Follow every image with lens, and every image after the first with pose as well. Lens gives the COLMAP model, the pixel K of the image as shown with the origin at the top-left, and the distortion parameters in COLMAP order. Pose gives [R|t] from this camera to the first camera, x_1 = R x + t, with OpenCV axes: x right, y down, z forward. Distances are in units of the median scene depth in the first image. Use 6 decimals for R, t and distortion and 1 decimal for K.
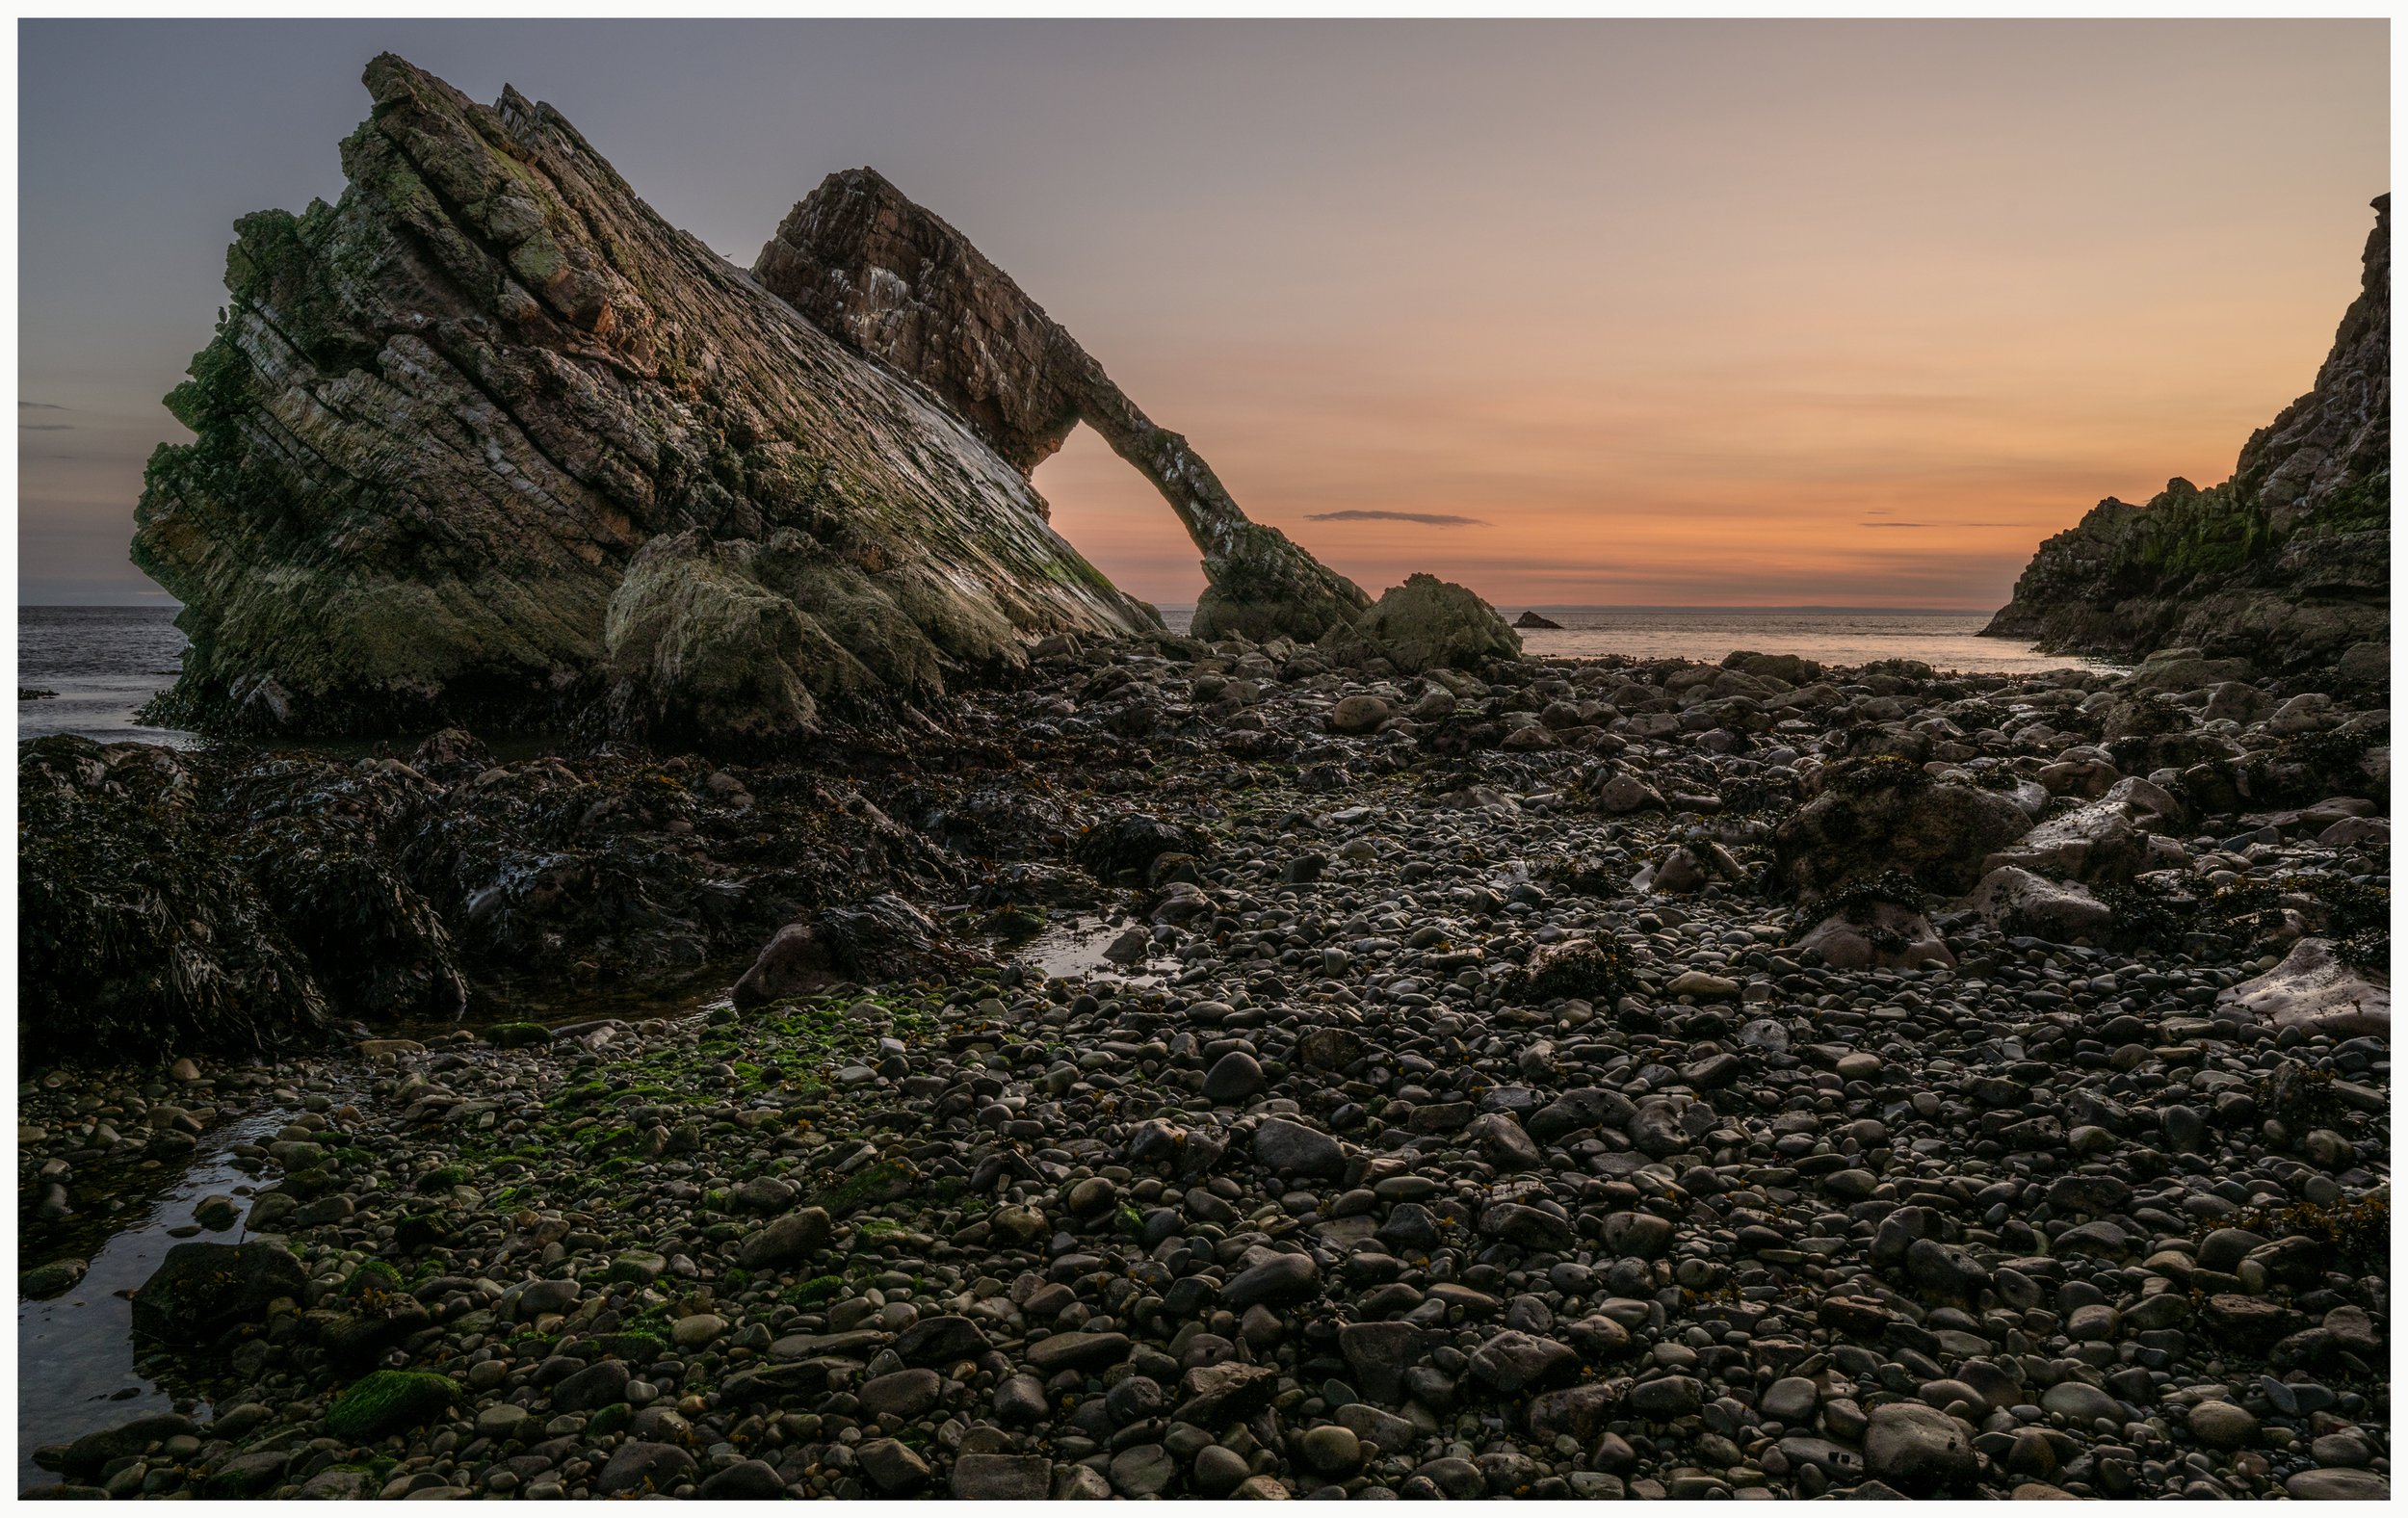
lens RADIAL K [[1631.7, 0, 1225.0], [0, 1631.7, 718.7], [0, 0, 1]] dist [-0.001547, 0.000674]
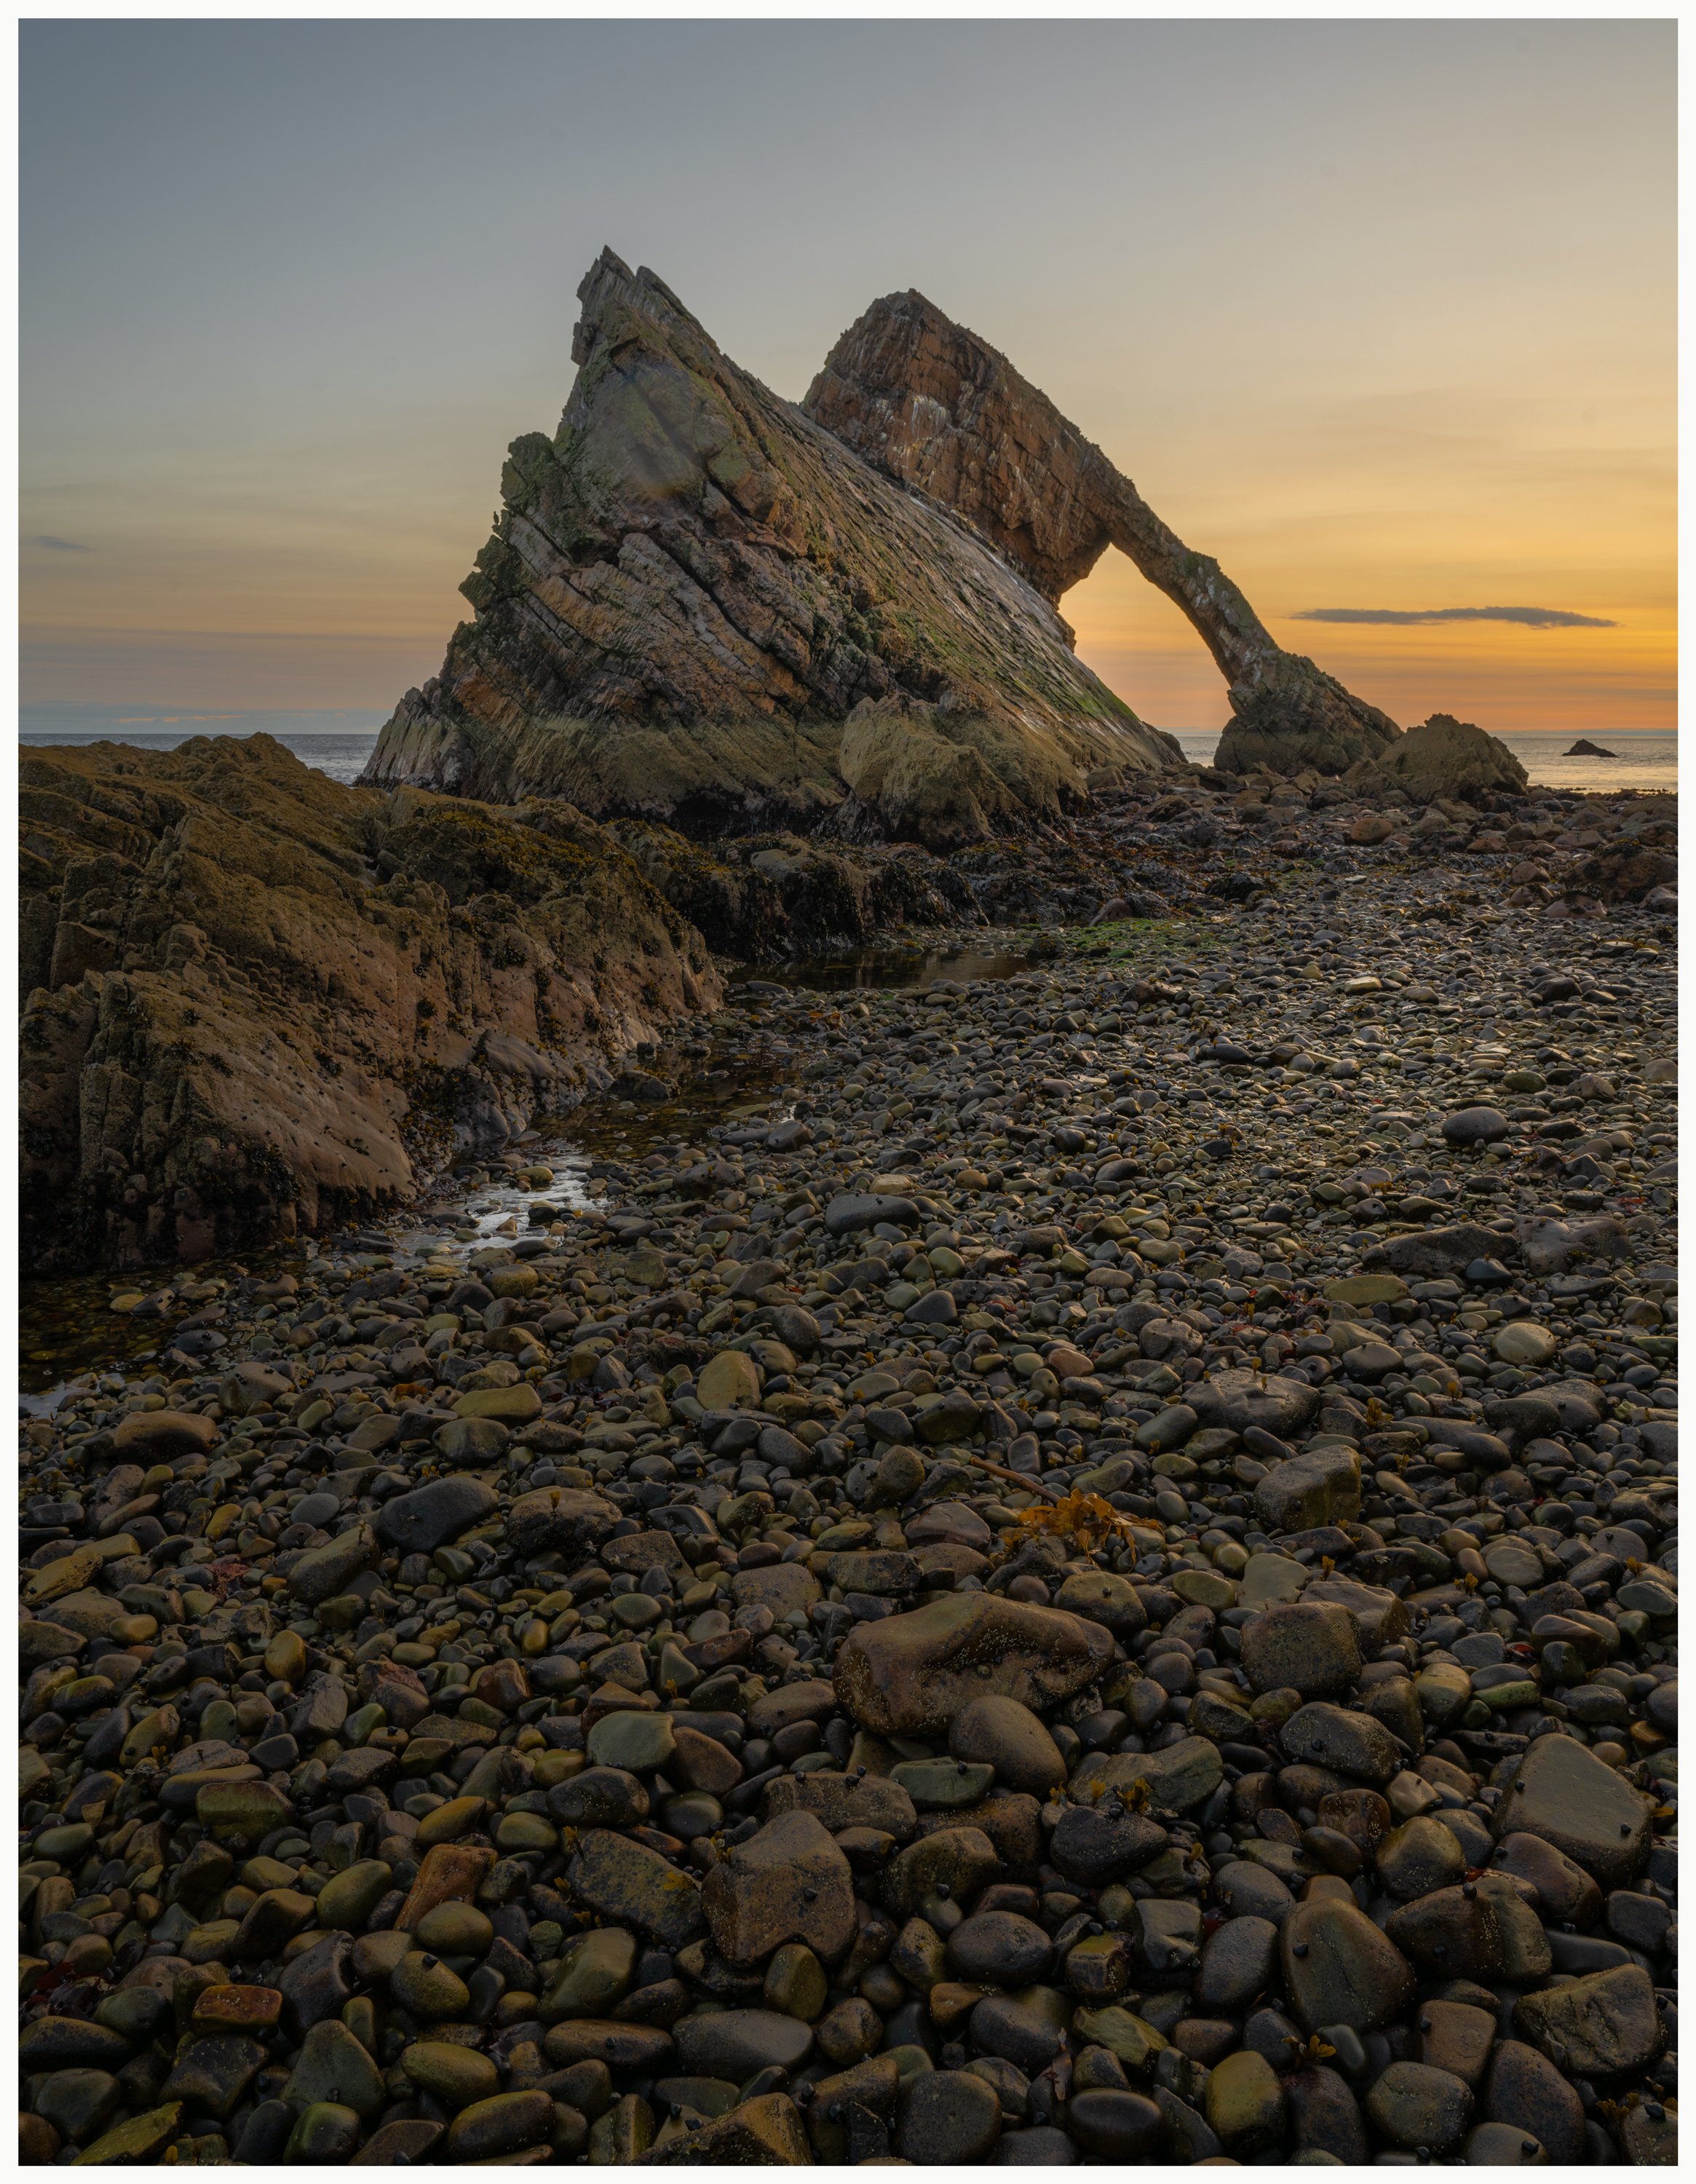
lens RADIAL K [[1702.1, 0, 850.0], [0, 1702.1, 1180.3], [0, 0, 1]] dist [-0.001288, 0.002404]
pose [[0.976390, 0.053264, -0.209346, -0.019120], [-0.013020, 0.981872, 0.189095, 0.012736], [0.215623, -0.181905, 0.959384, -0.331819]]
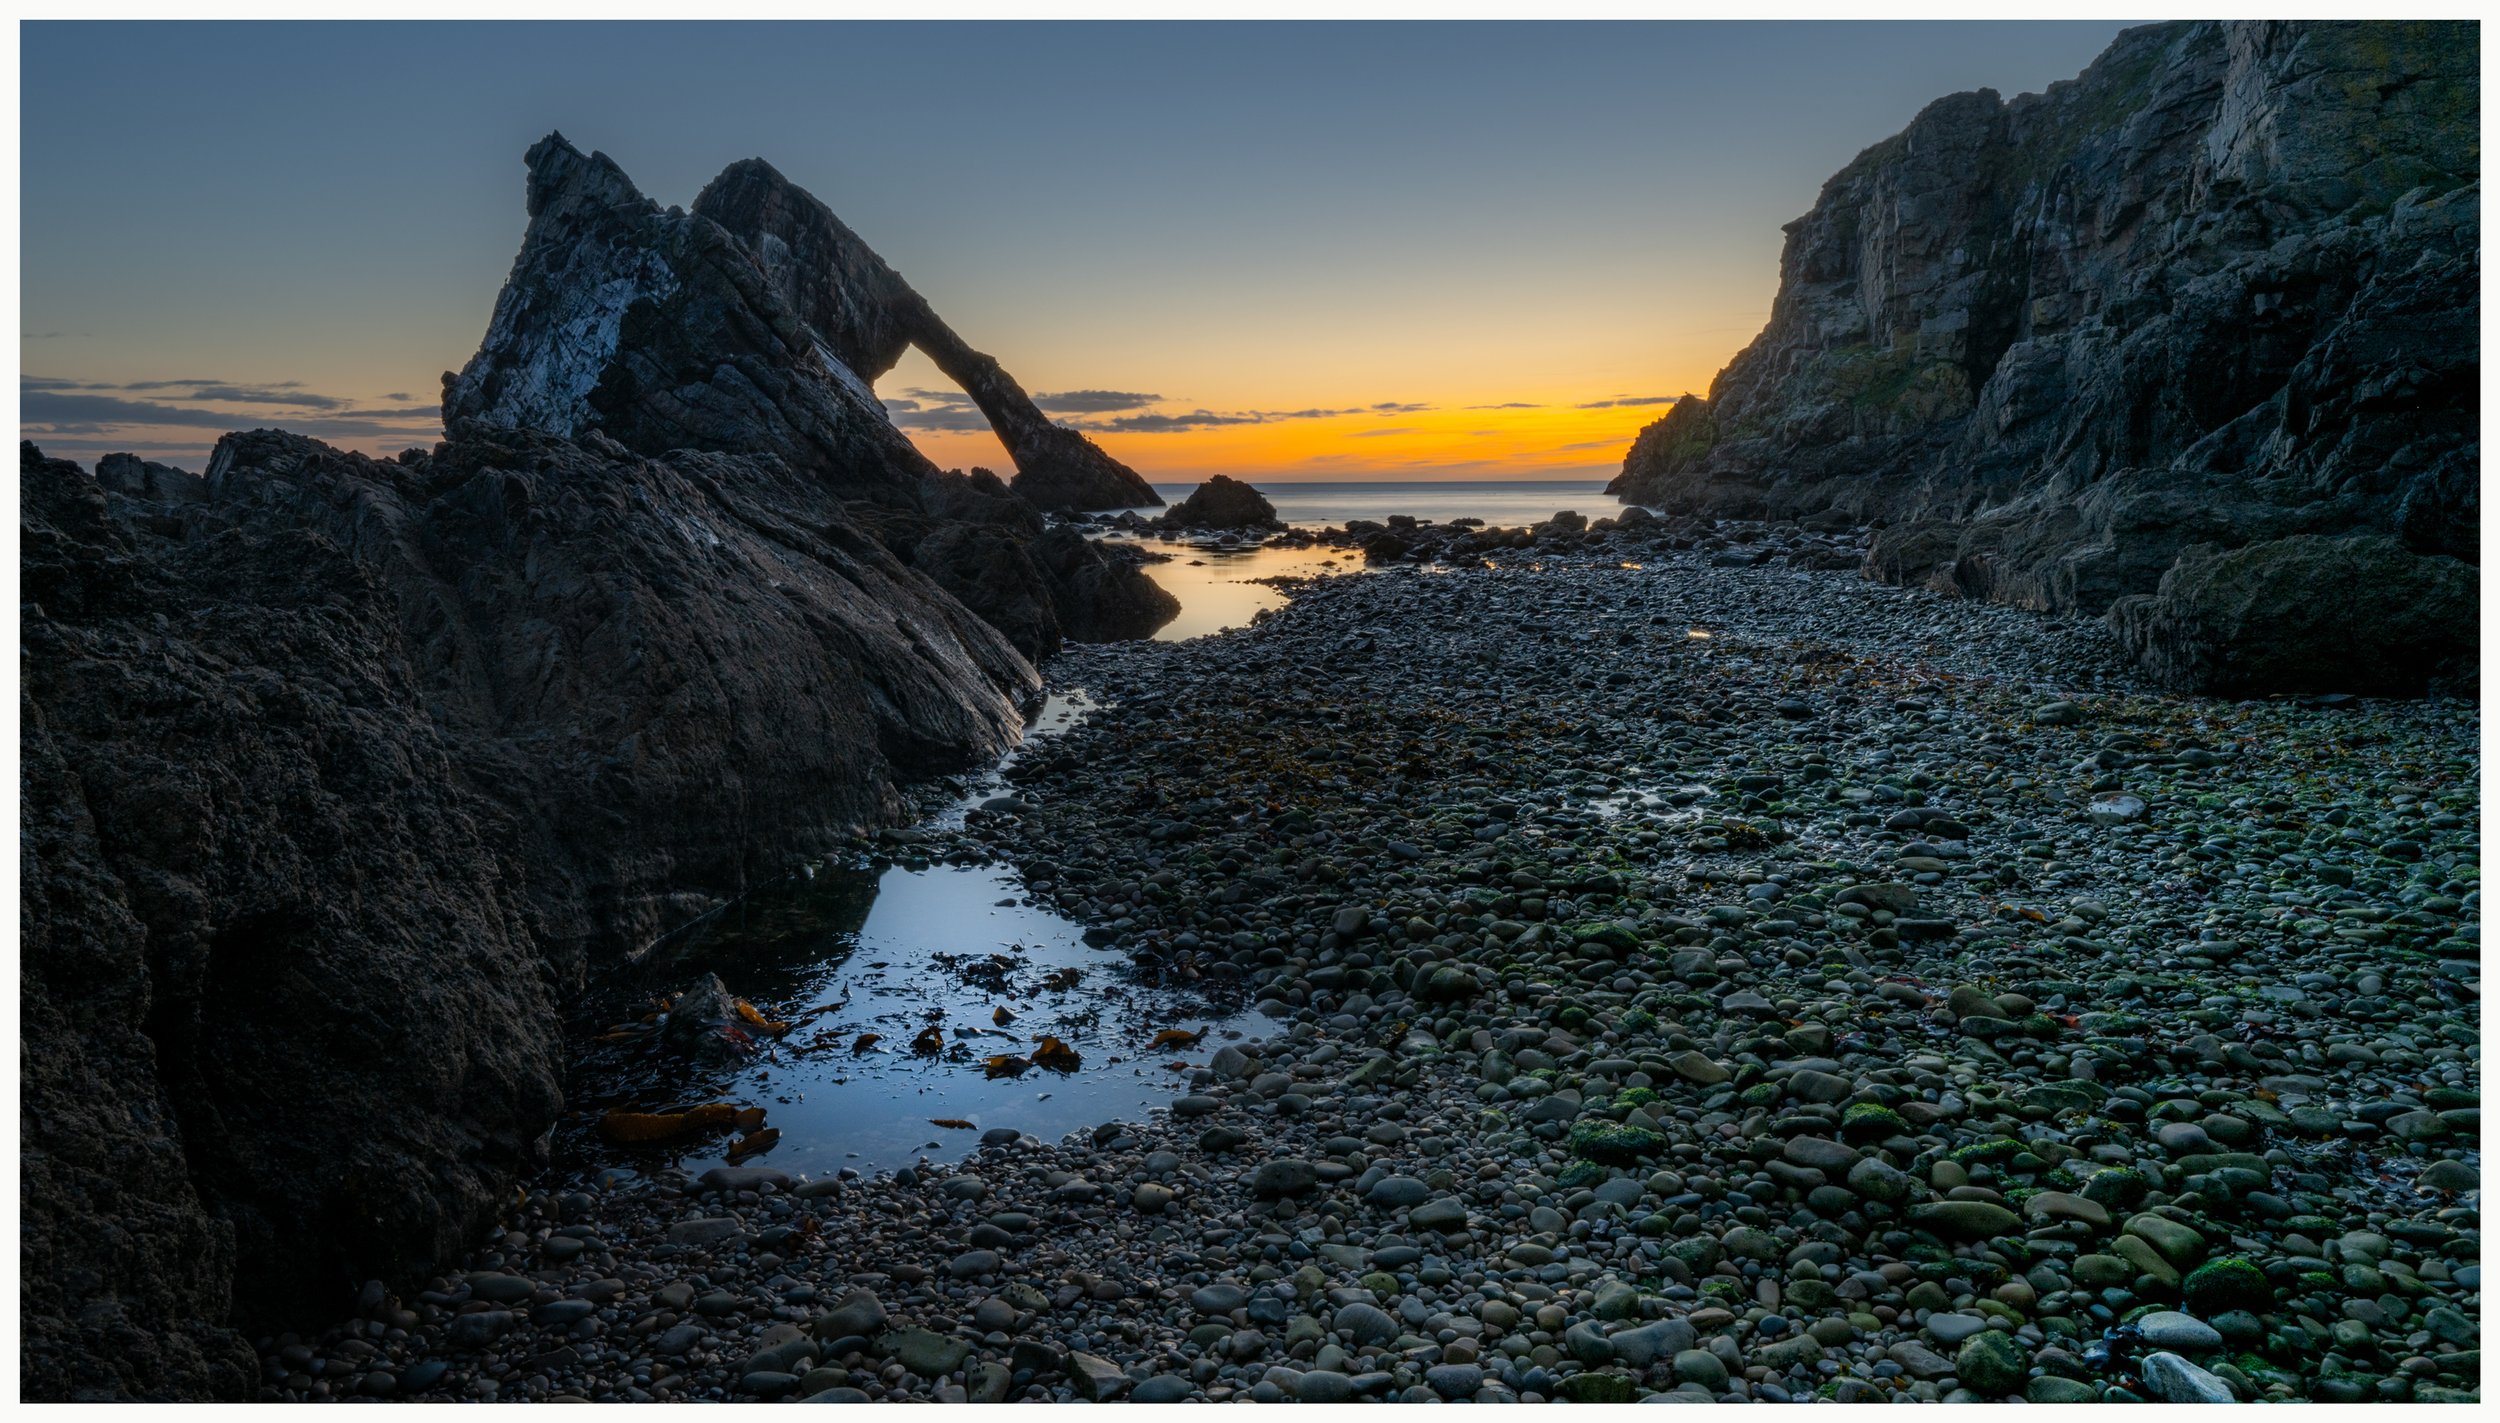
lens RADIAL K [[1581.1, 0, 1142.6], [0, 1581.1, 620.5], [0, 0, 1]] dist [-0.000389, -0.000293]
pose [[0.991949, -0.023057, 0.124521, -0.221578], [0.020561, 0.999562, 0.021293, 0.040262], [-0.124957, -0.018561, 0.991989, -0.871200]]
